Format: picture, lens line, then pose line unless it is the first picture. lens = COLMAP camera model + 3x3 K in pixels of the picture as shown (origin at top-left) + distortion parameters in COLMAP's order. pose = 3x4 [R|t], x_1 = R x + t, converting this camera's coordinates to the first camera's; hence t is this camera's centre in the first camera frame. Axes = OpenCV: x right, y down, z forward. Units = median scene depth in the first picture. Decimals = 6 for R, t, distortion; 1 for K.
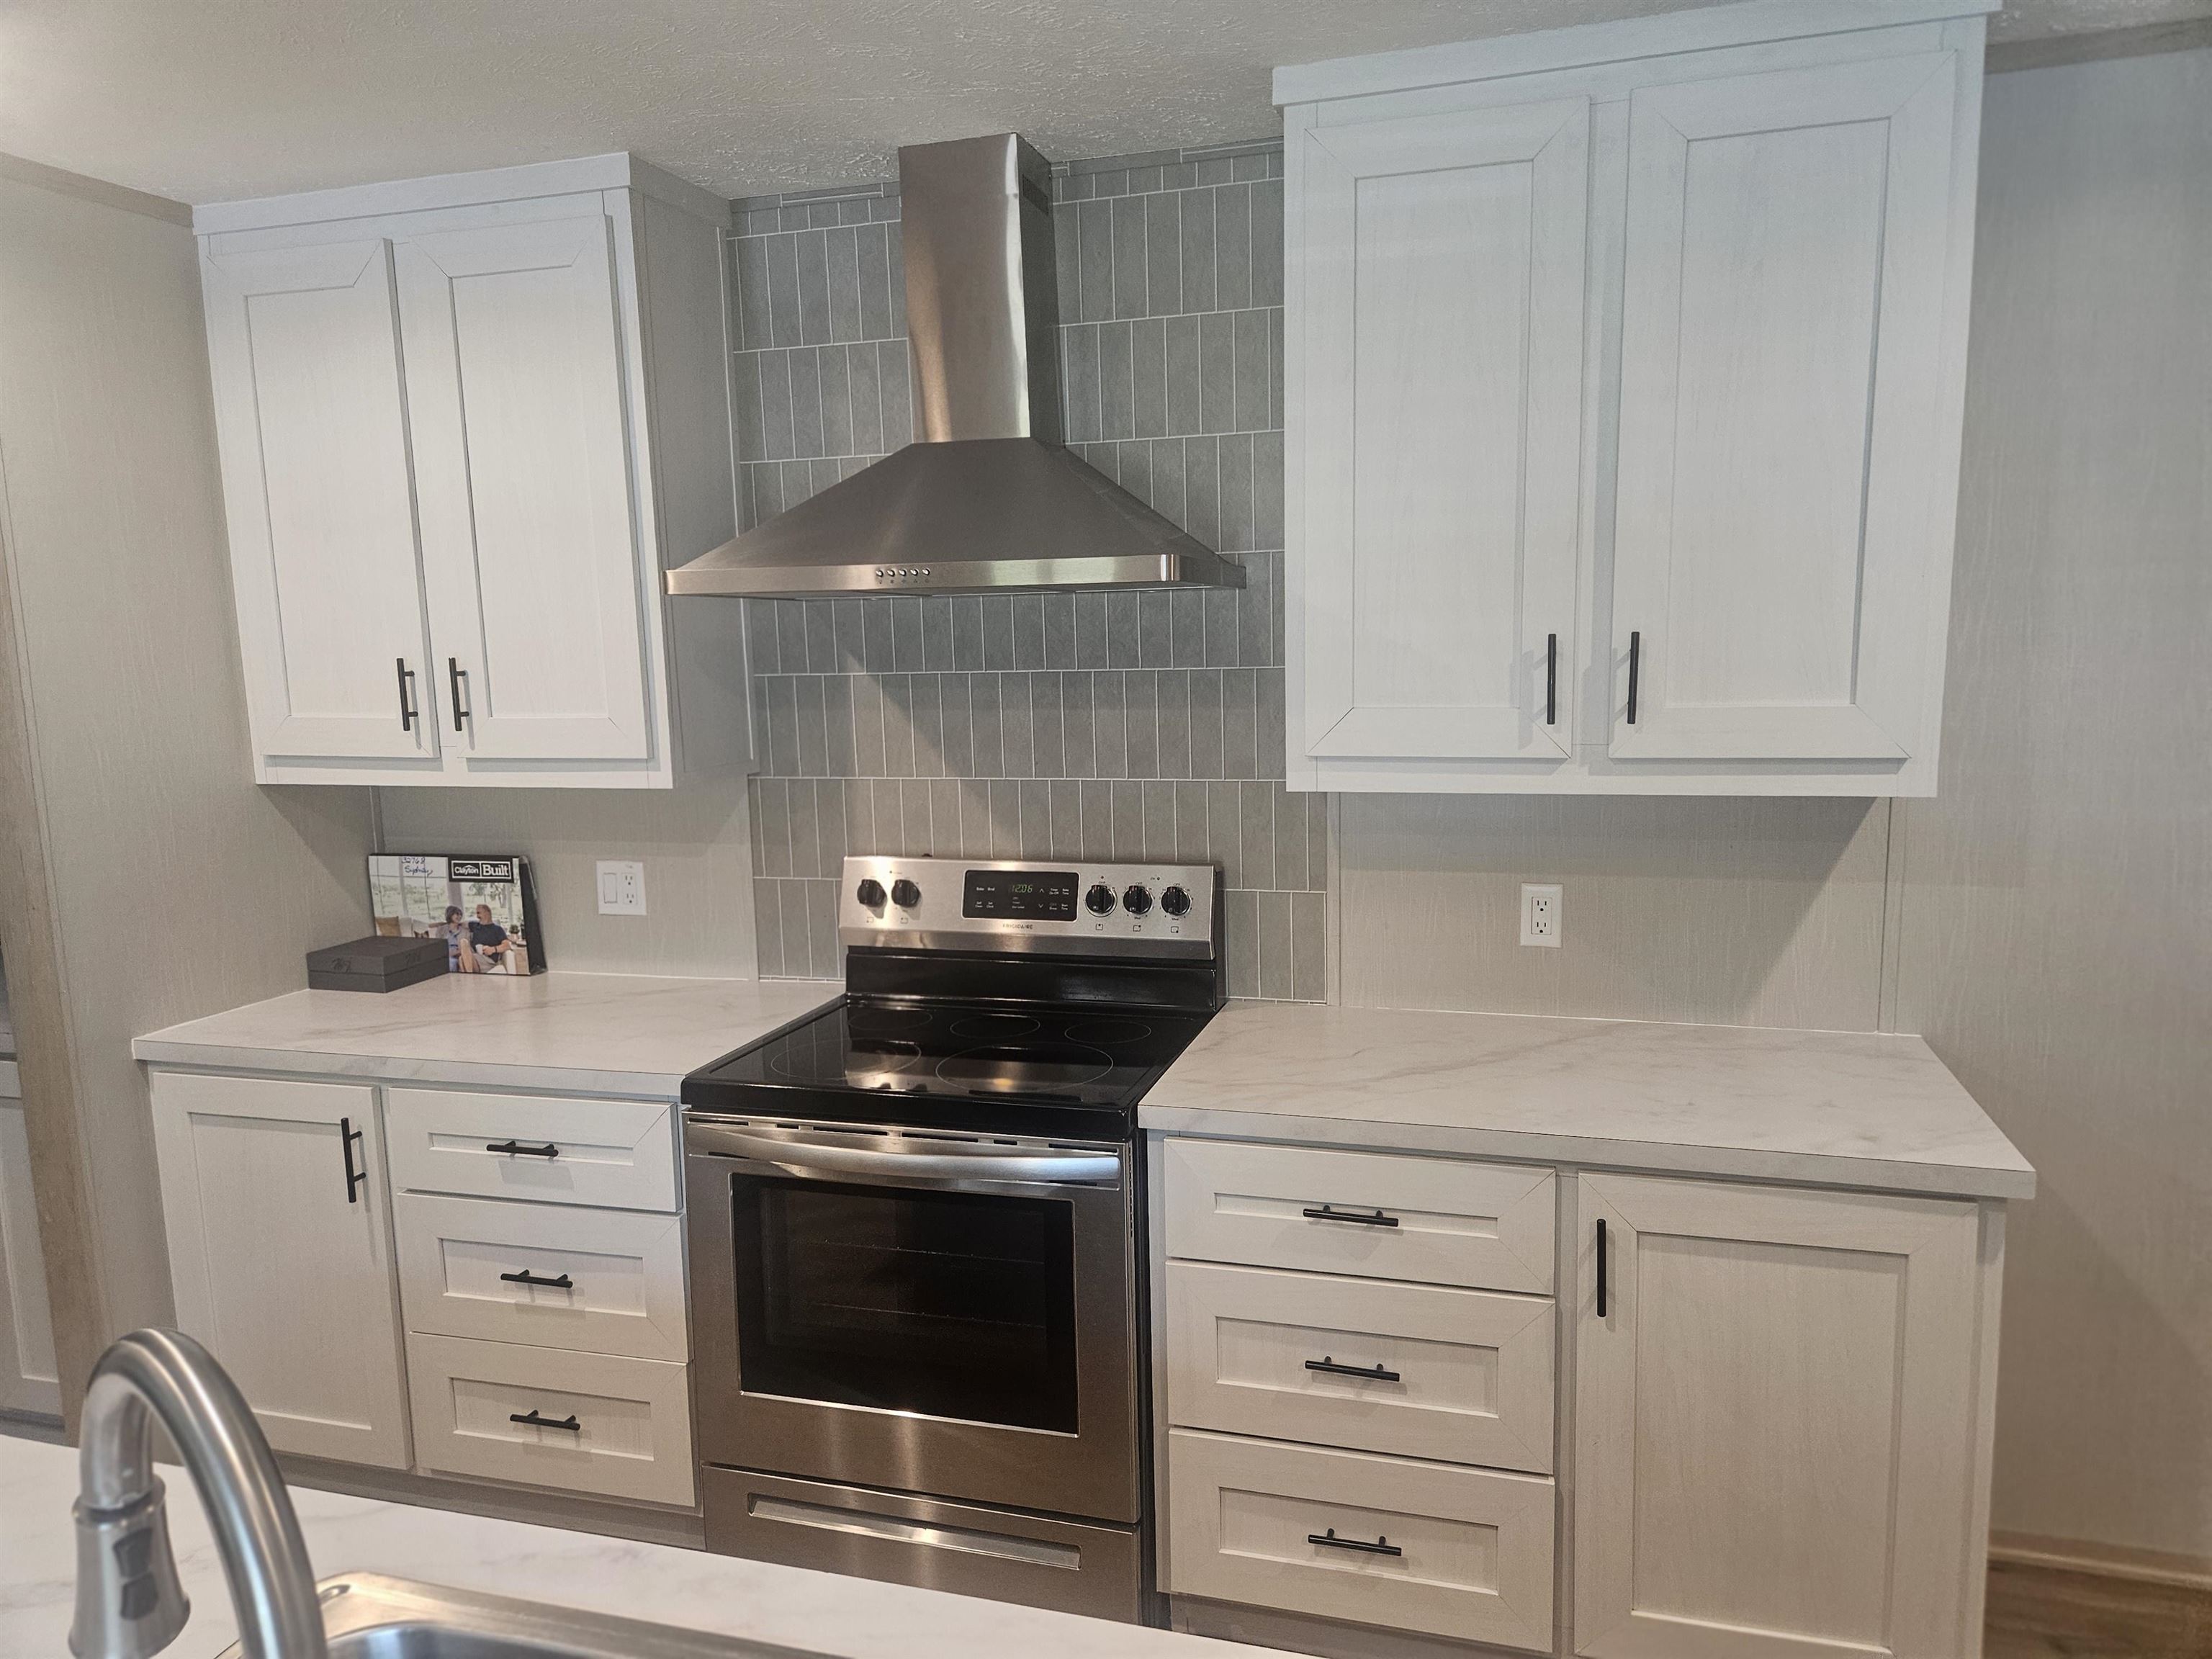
lens RADIAL K [[1479.1, 0, 1105.3], [0, 1479.1, 841.1], [0, 0, 1]] dist [0.033952, -0.021083]
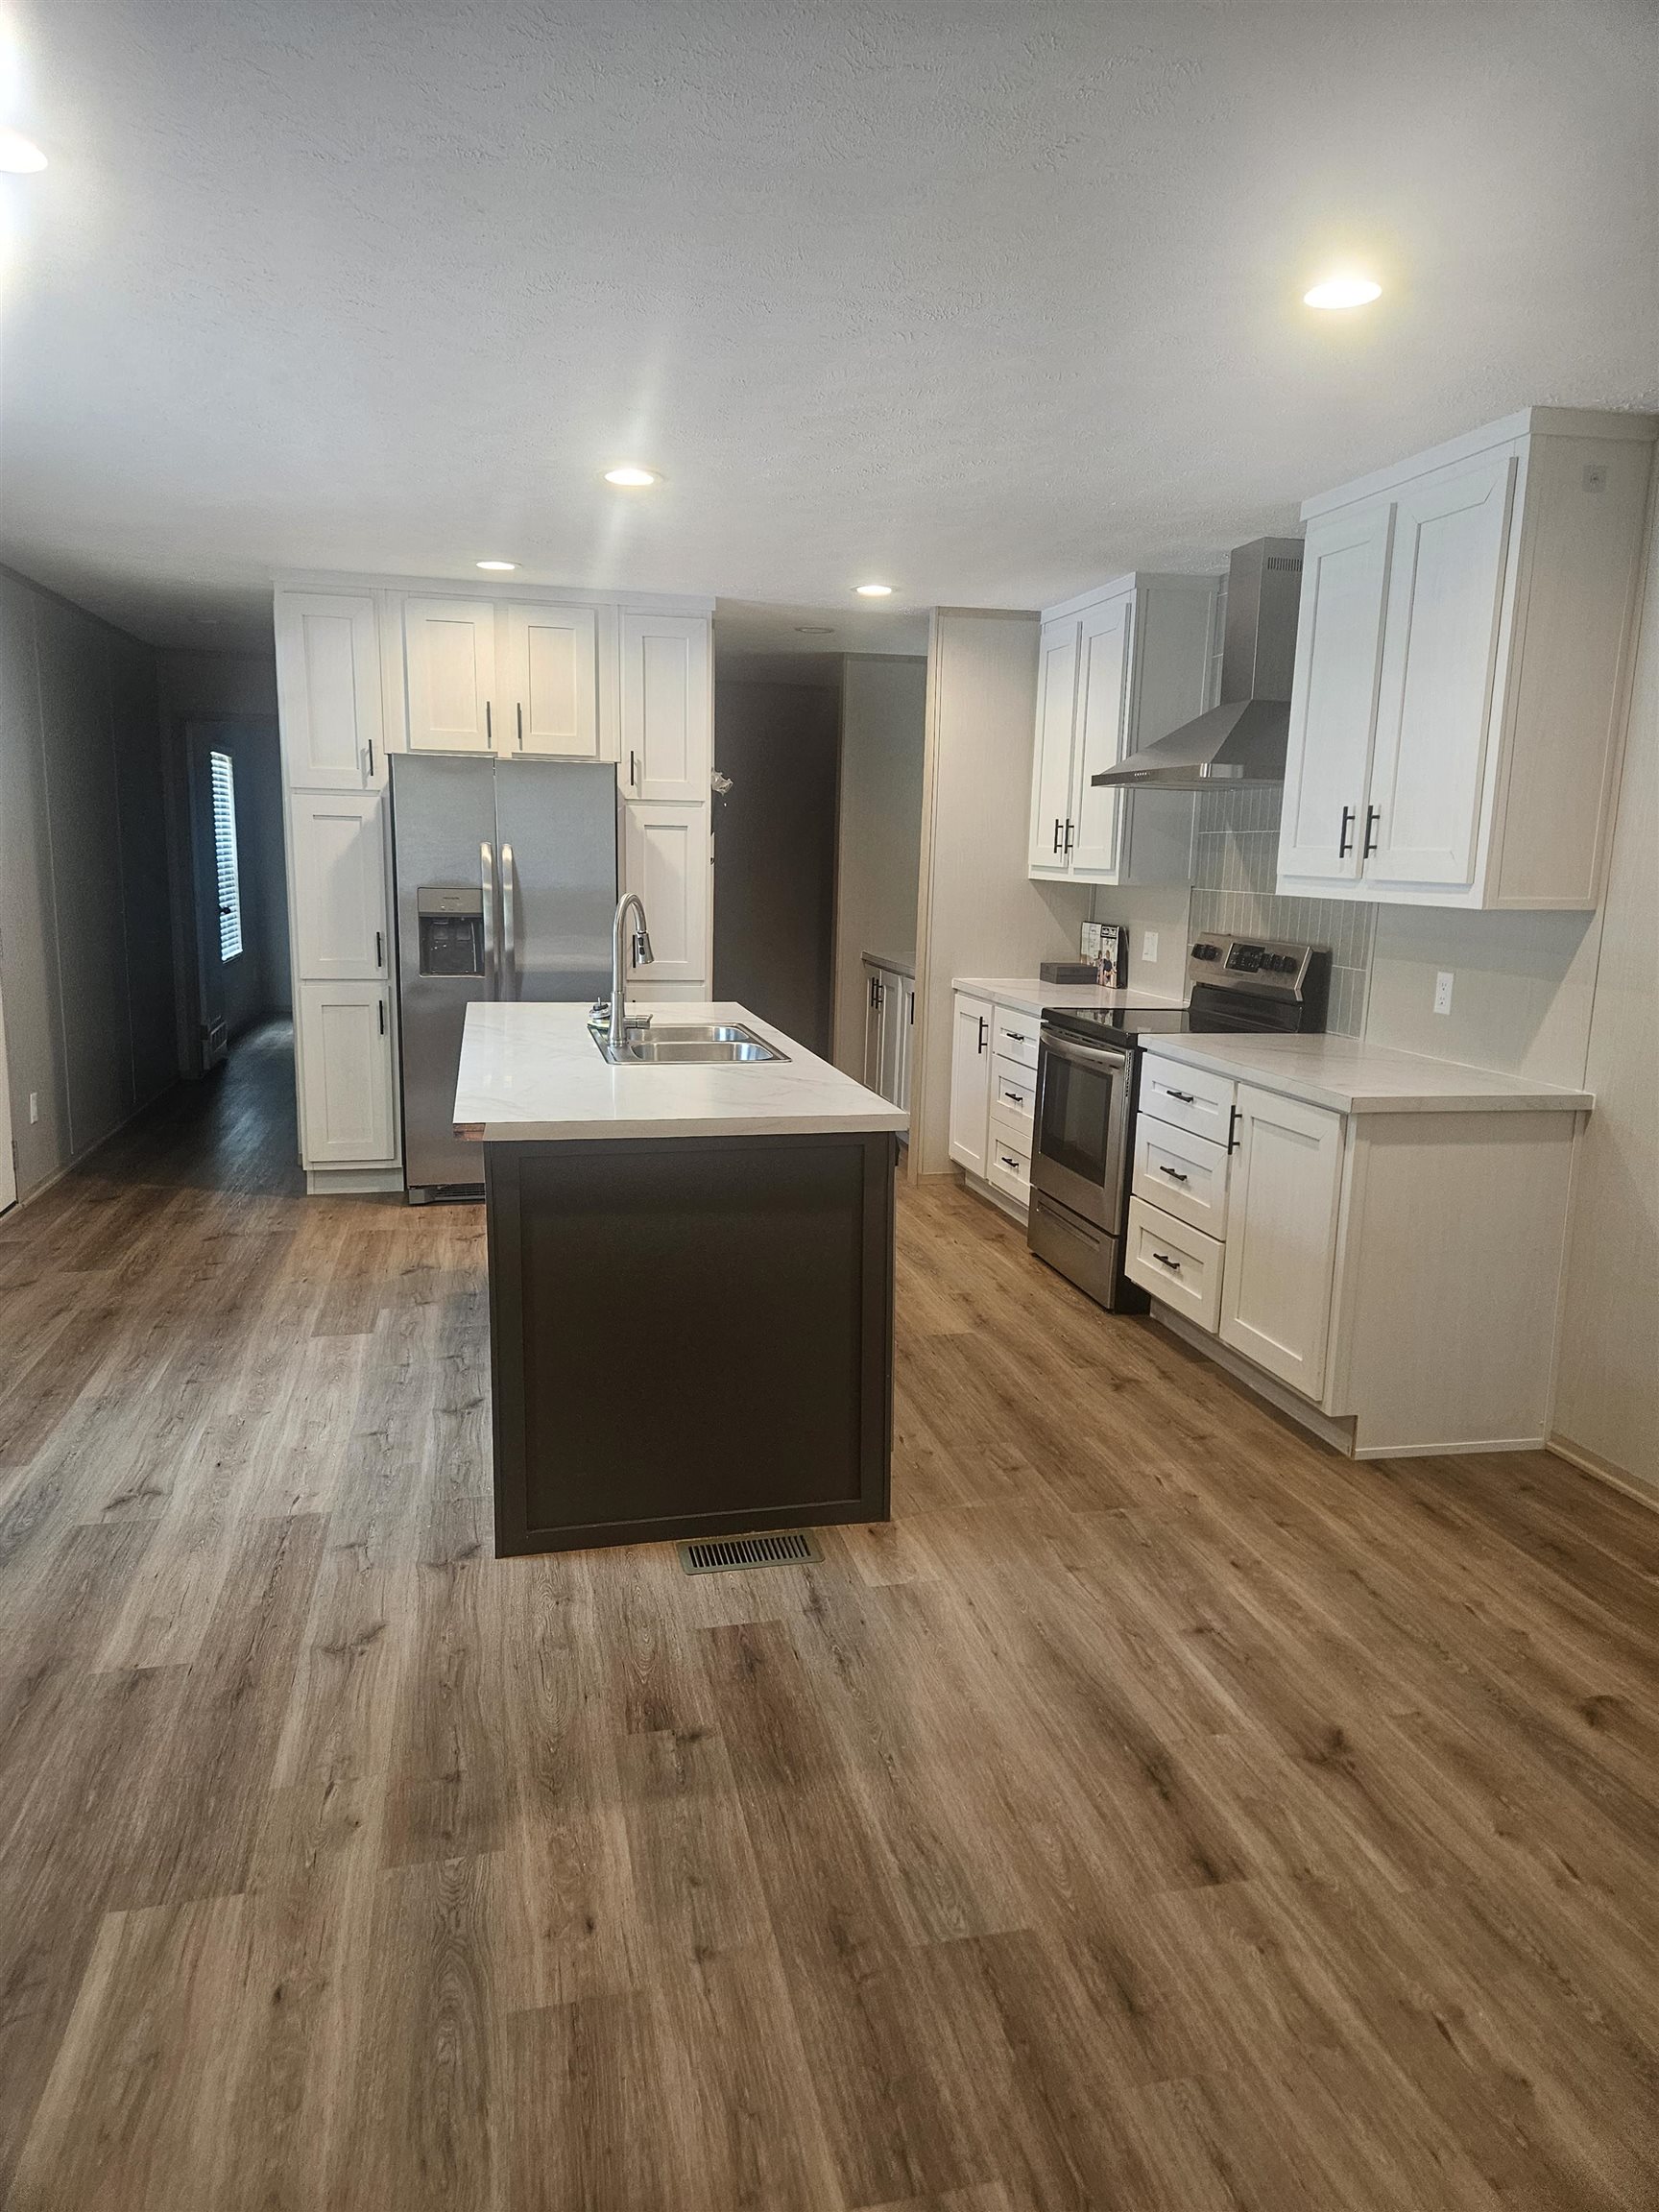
lens RADIAL K [[1479.1, 0, 837.1], [0, 1479.1, 1118.0], [0, 0, 1]] dist [0.033952, -0.021083]
pose [[0.484896, 0.191356, -0.853381, 1.361168], [-0.162107, 0.978526, 0.127308, 0.083504], [0.859417, 0.076608, 0.505504, -0.345279]]
